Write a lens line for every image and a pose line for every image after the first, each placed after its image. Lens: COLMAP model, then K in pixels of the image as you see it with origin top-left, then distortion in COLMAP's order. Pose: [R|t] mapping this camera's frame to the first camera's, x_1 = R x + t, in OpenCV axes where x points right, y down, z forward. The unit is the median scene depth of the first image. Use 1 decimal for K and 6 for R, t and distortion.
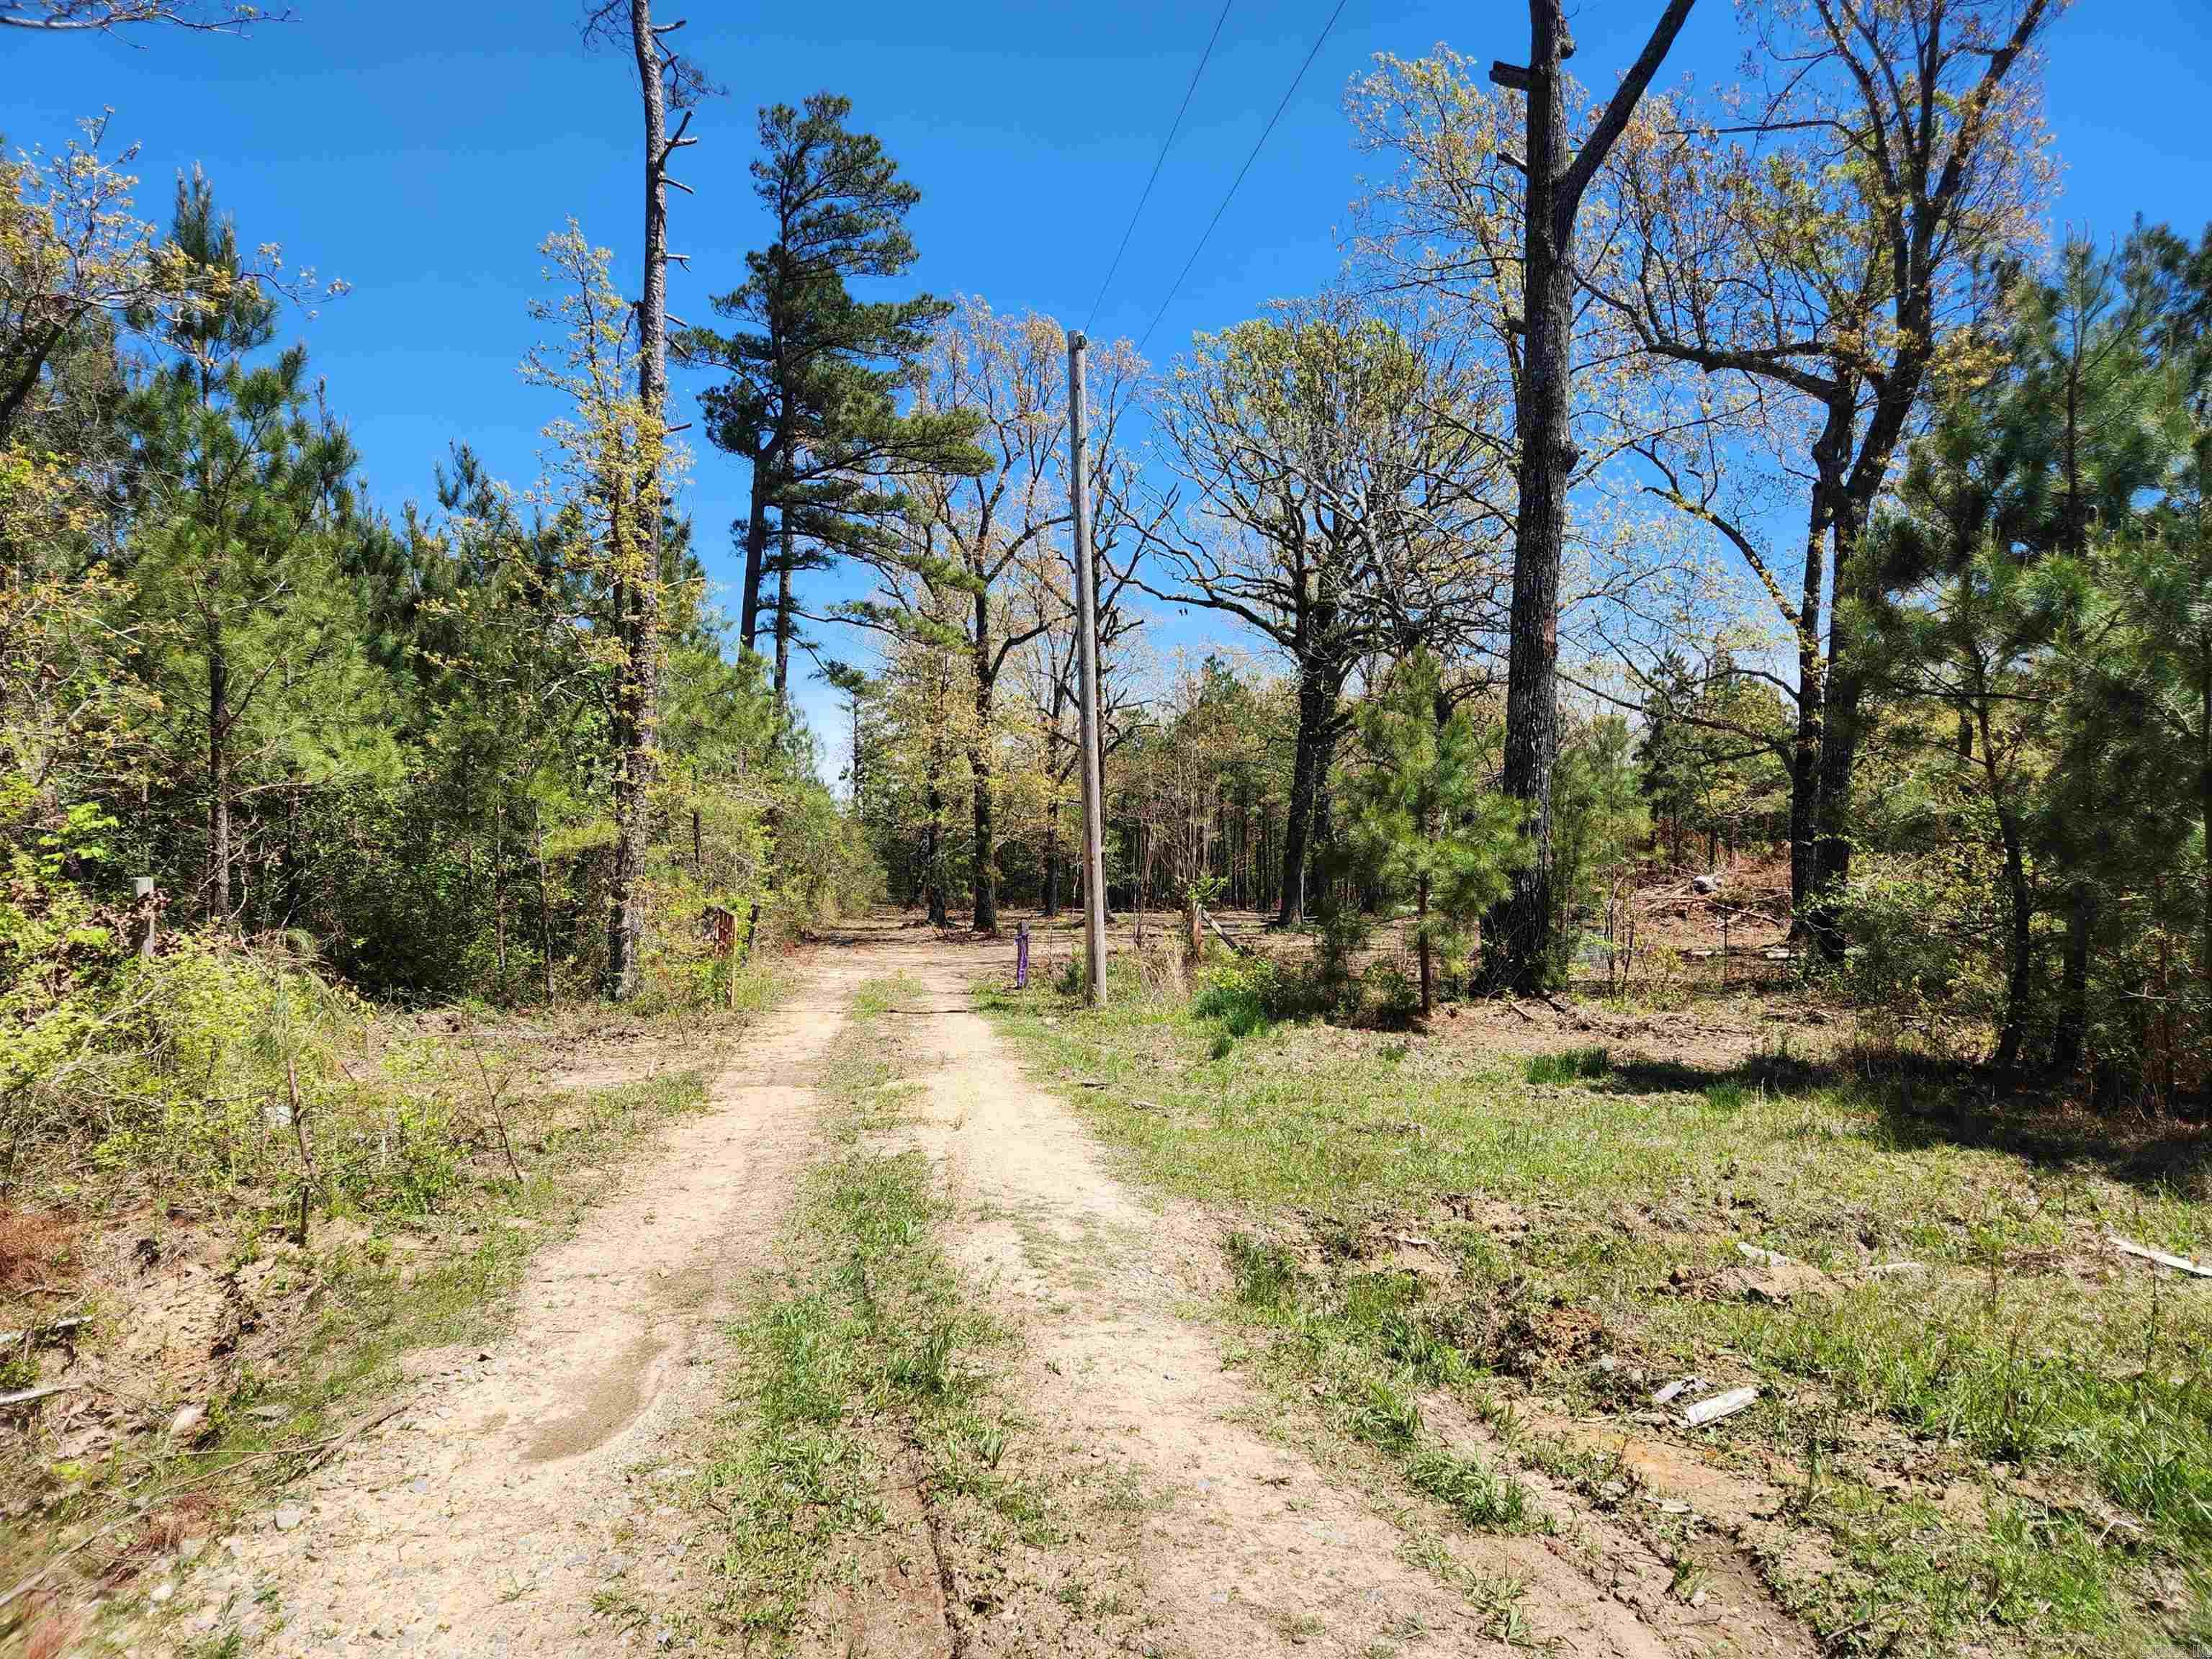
lens RADIAL K [[1434.1, 0, 1107.6], [0, 1434.1, 840.2], [0, 0, 1]] dist [0.047916, -0.030601]
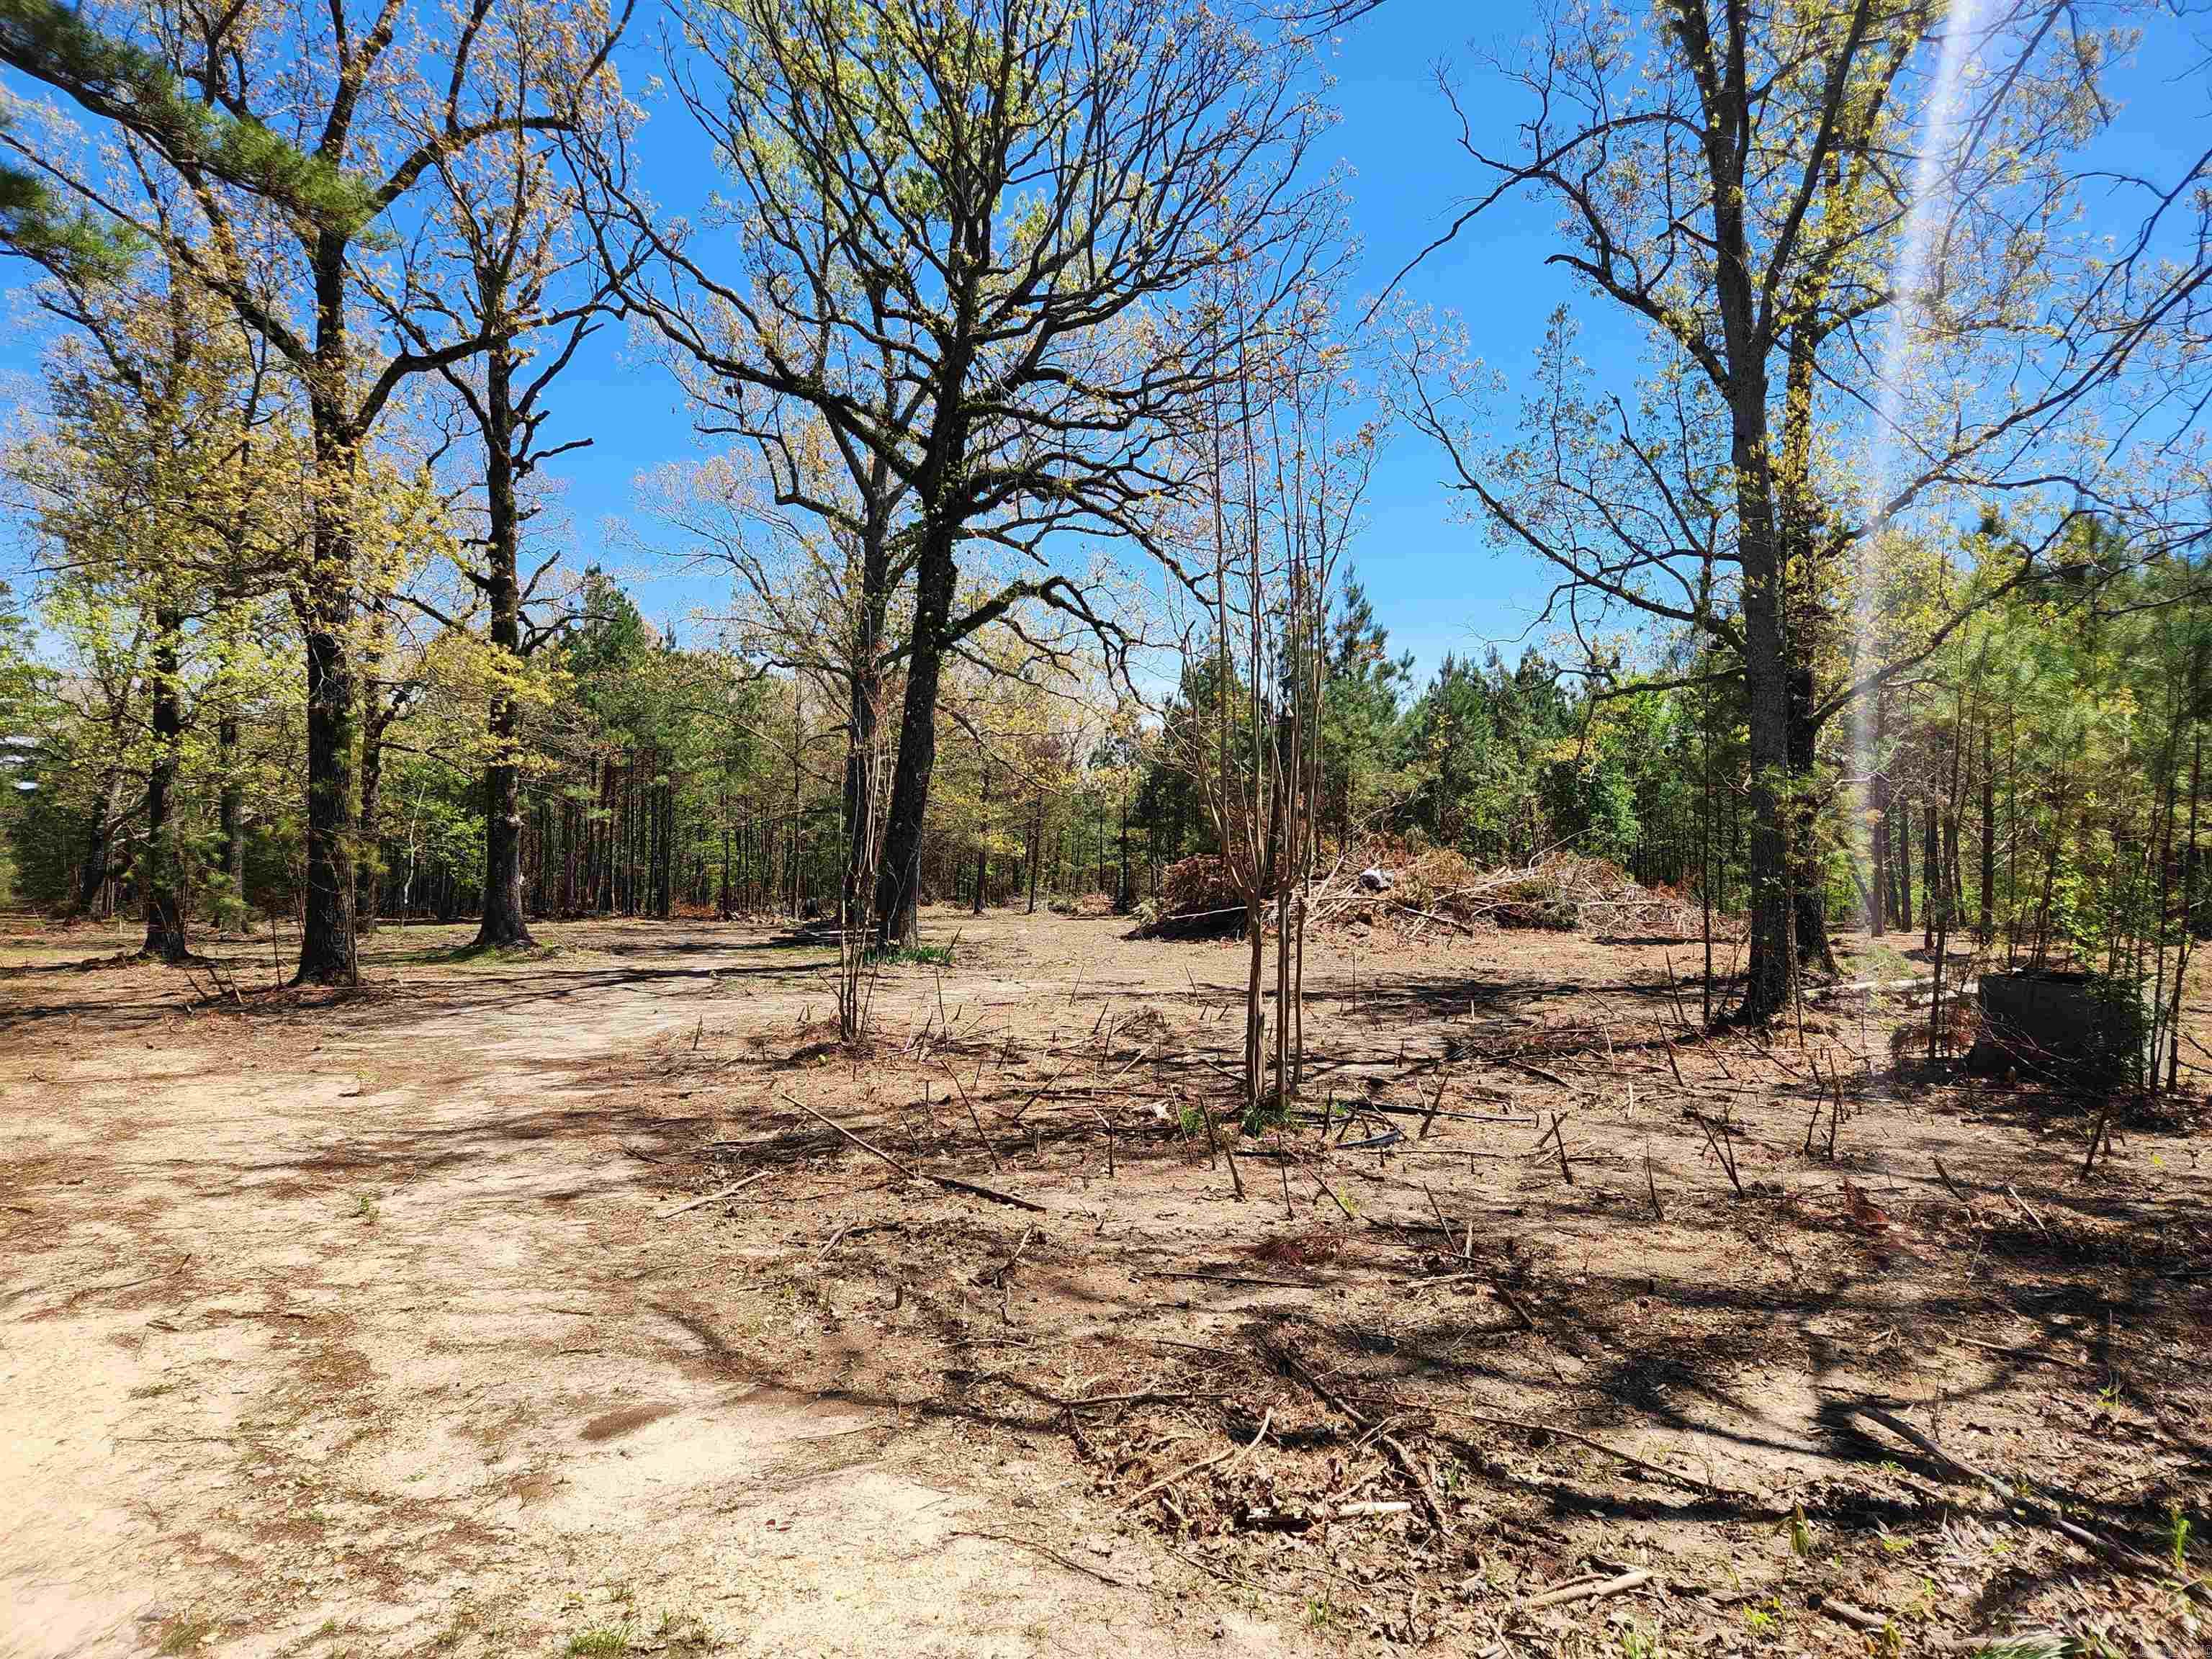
lens RADIAL K [[1434.1, 0, 1119.1], [0, 1434.1, 825.6], [0, 0, 1]] dist [0.047916, -0.030601]
pose [[0.877920, 0.017768, 0.478478, -0.093980], [-0.013420, 0.999832, -0.012504, 0.017105], [-0.478620, 0.004556, 0.878010, 0.508533]]
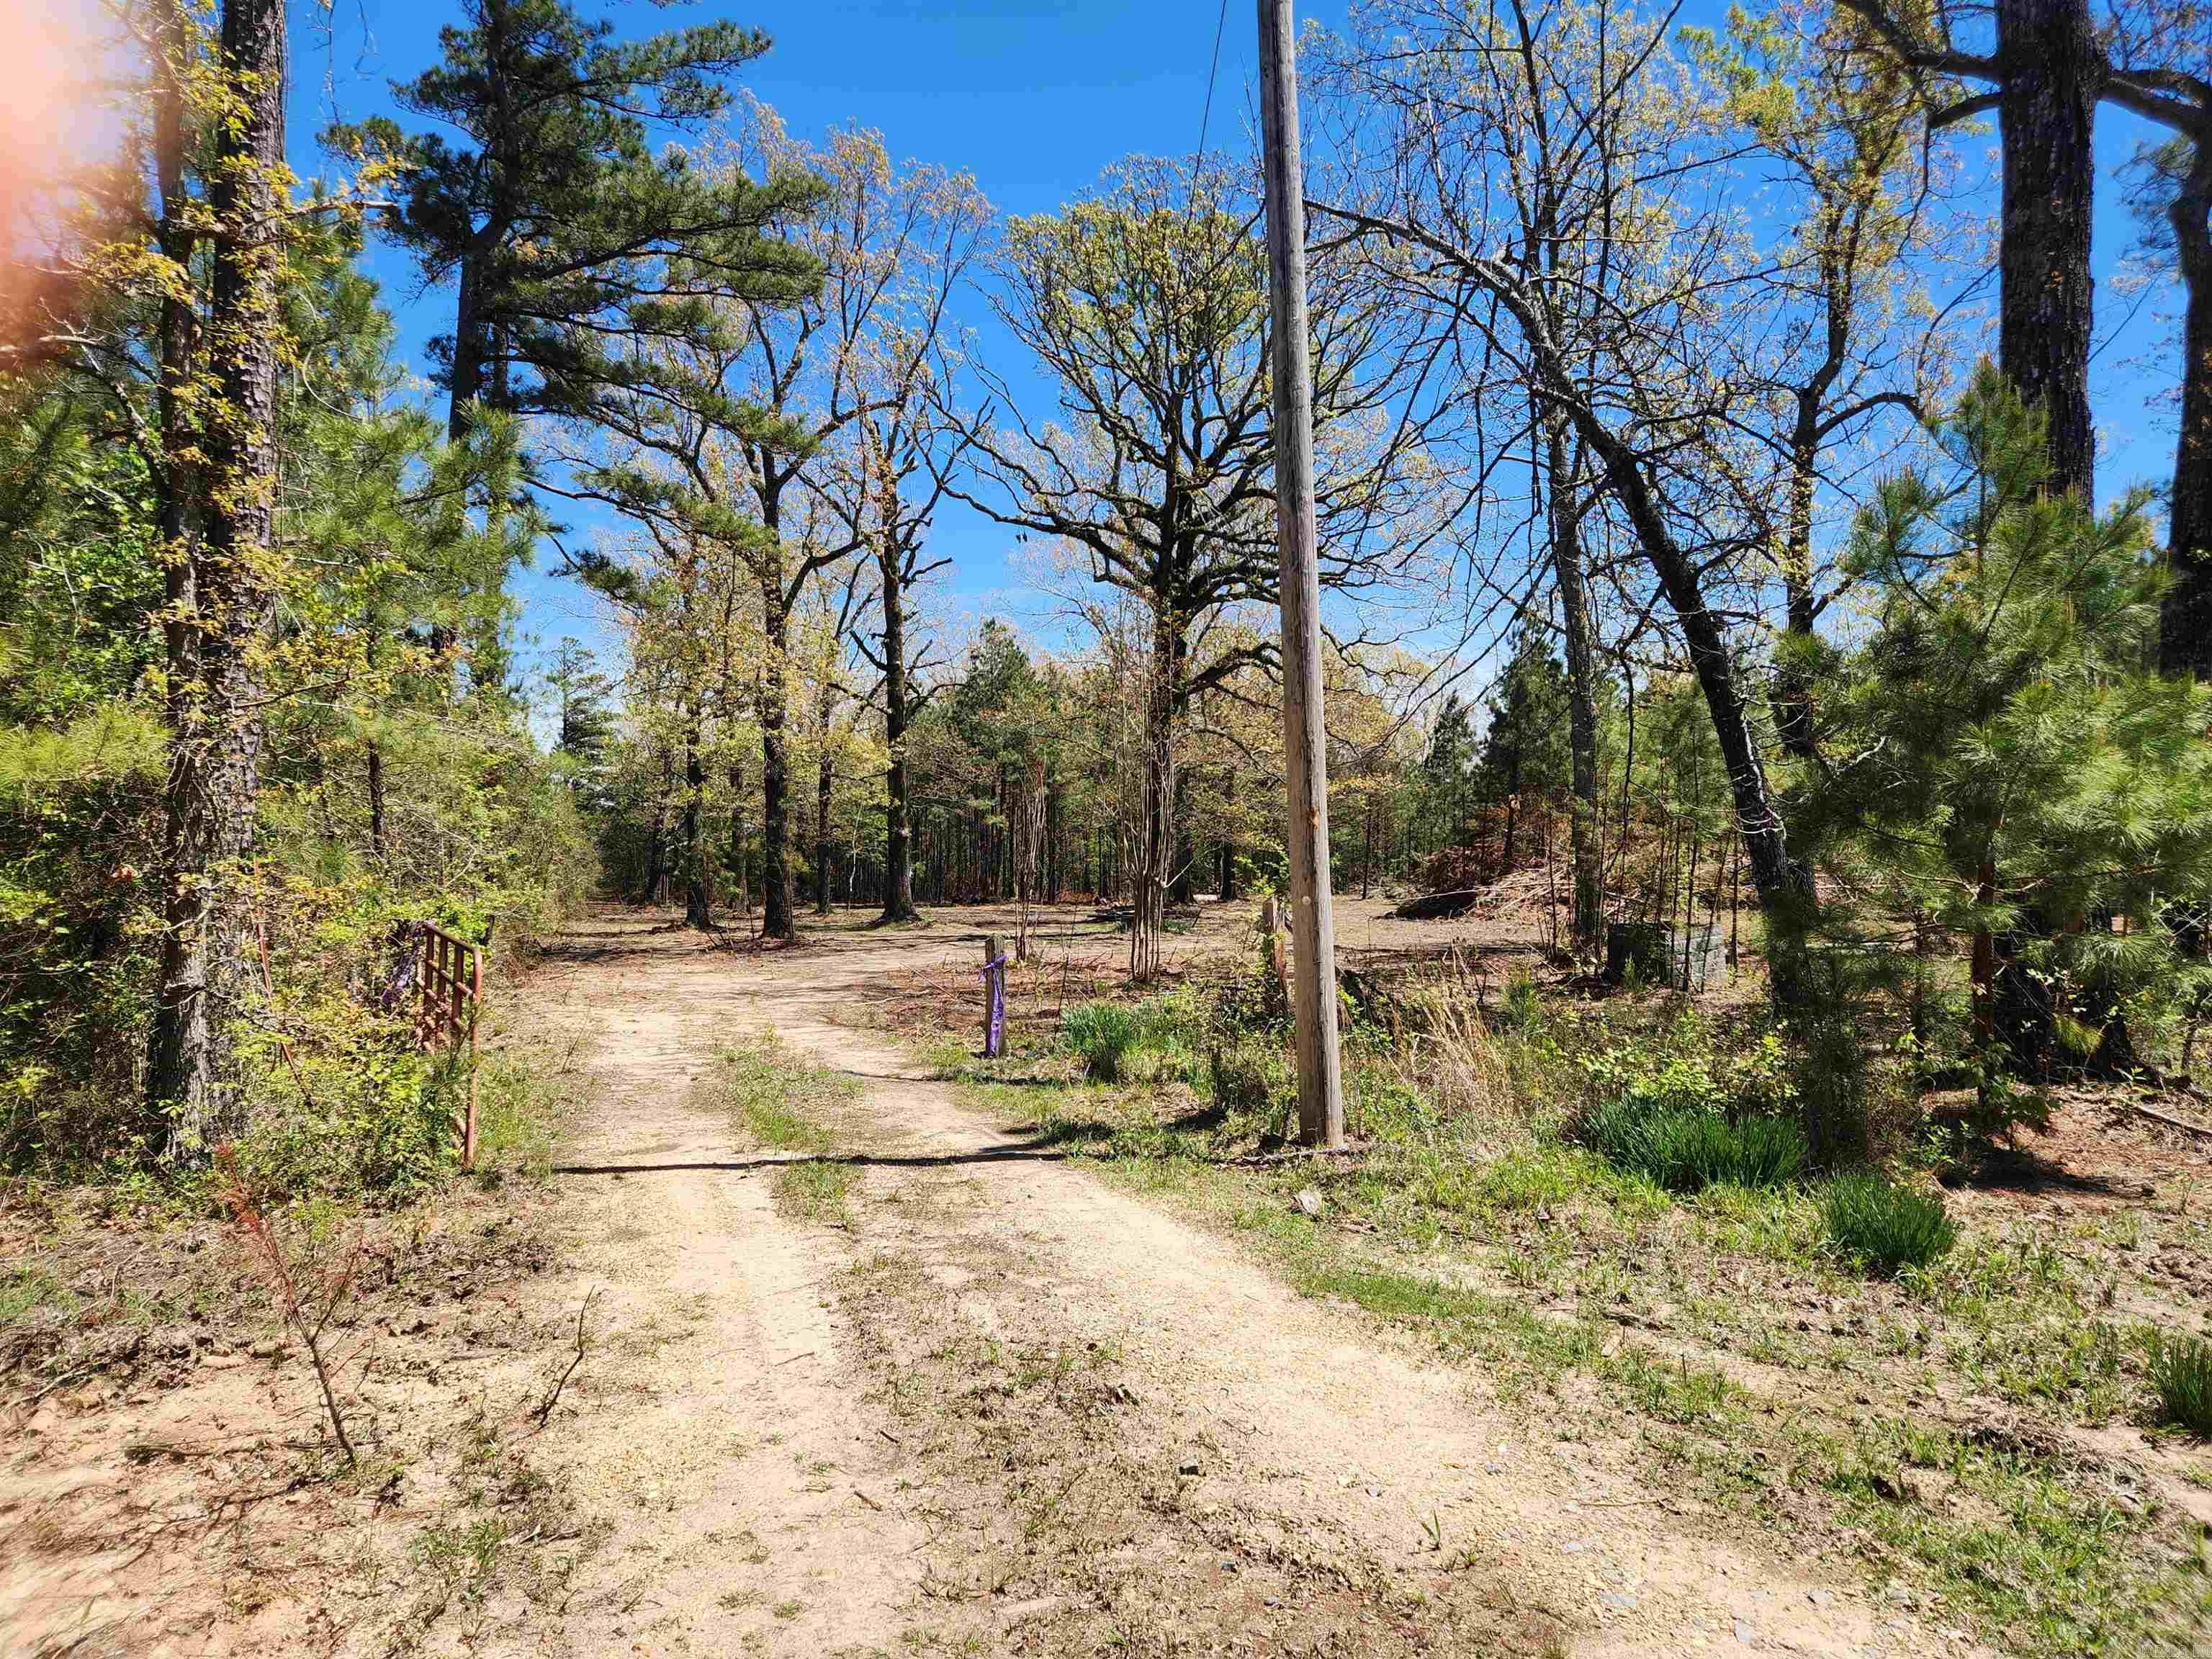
lens RADIAL K [[1434.1, 0, 1102.6], [0, 1434.1, 824.0], [0, 0, 1]] dist [0.047916, -0.030601]
pose [[0.981885, -0.004554, 0.189422, -0.066265], [0.005427, 0.999977, -0.004090, 0.007585], [-0.189399, 0.005044, 0.981887, 0.226910]]
